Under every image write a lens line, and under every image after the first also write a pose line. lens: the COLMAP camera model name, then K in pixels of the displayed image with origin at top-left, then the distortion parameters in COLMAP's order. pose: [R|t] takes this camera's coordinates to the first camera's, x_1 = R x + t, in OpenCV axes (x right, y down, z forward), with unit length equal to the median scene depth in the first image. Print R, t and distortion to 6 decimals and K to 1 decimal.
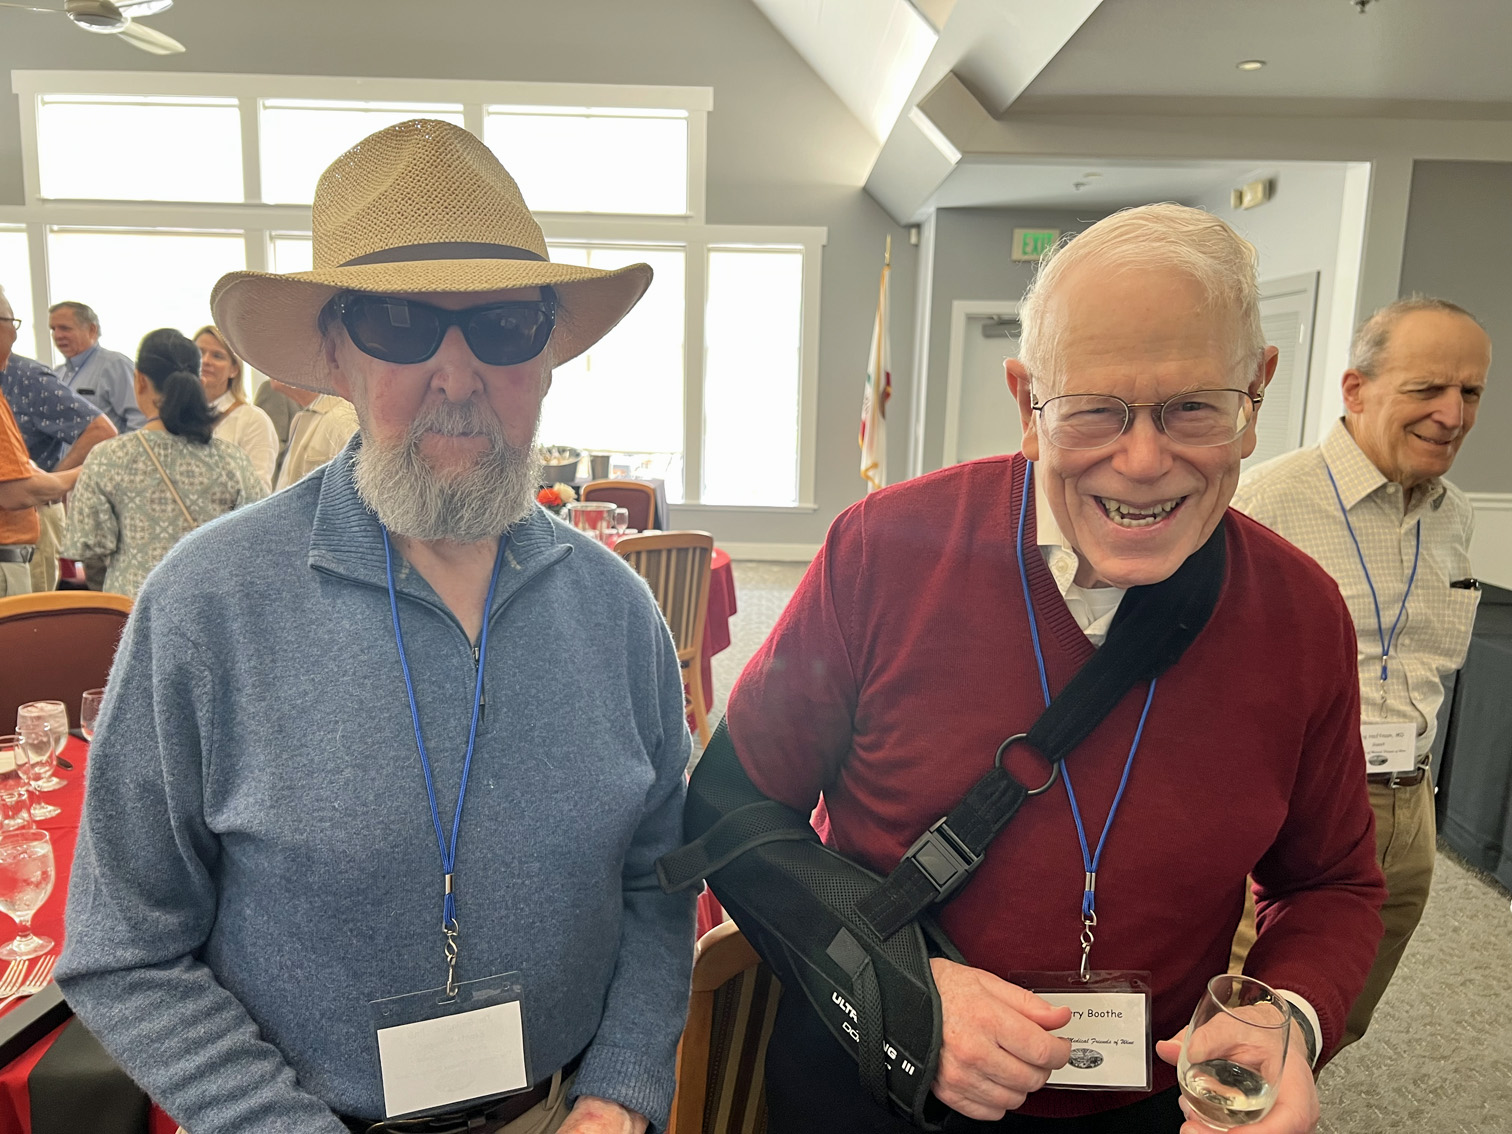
lens RADIAL K [[1146.8, 0, 755.6], [0, 1146.8, 570.4], [0, 0, 1]] dist [0.010277, -0.009426]
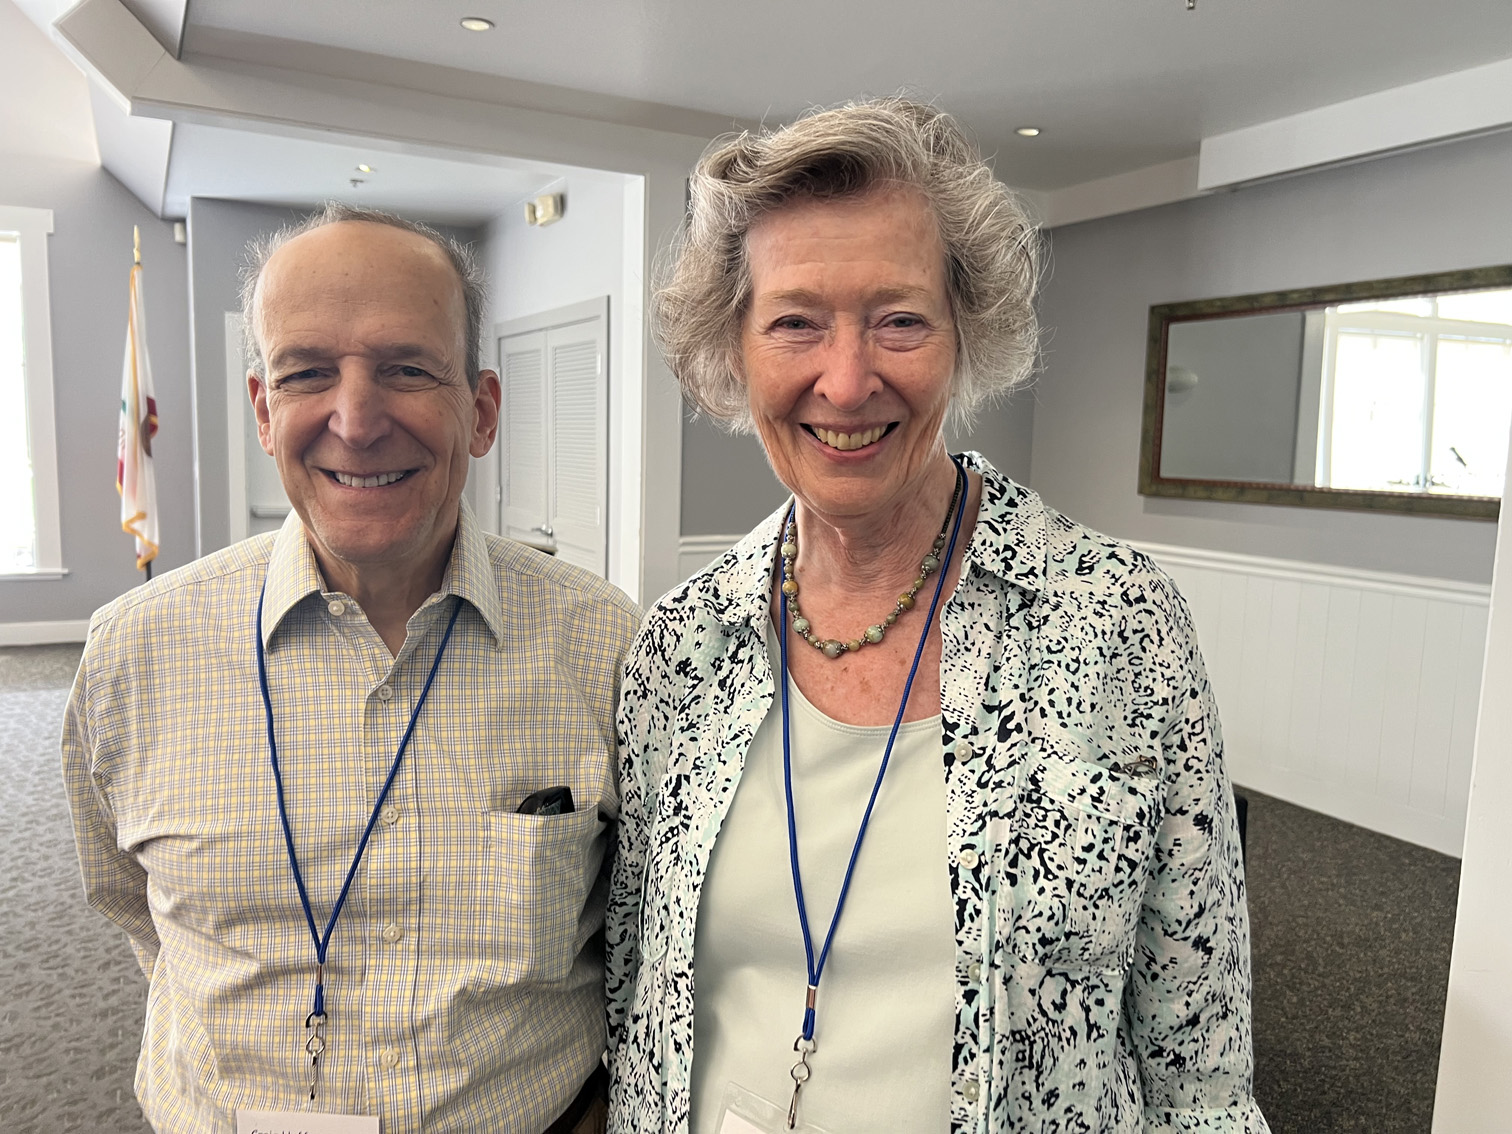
lens RADIAL K [[1146.8, 0, 756.4], [0, 1146.8, 565.0], [0, 0, 1]] dist [0.010277, -0.009426]
pose [[0.879773, -0.043816, 0.473370, 0.111868], [0.061724, 0.997843, -0.022353, -0.015494], [-0.471370, 0.048884, 0.880580, 0.115990]]
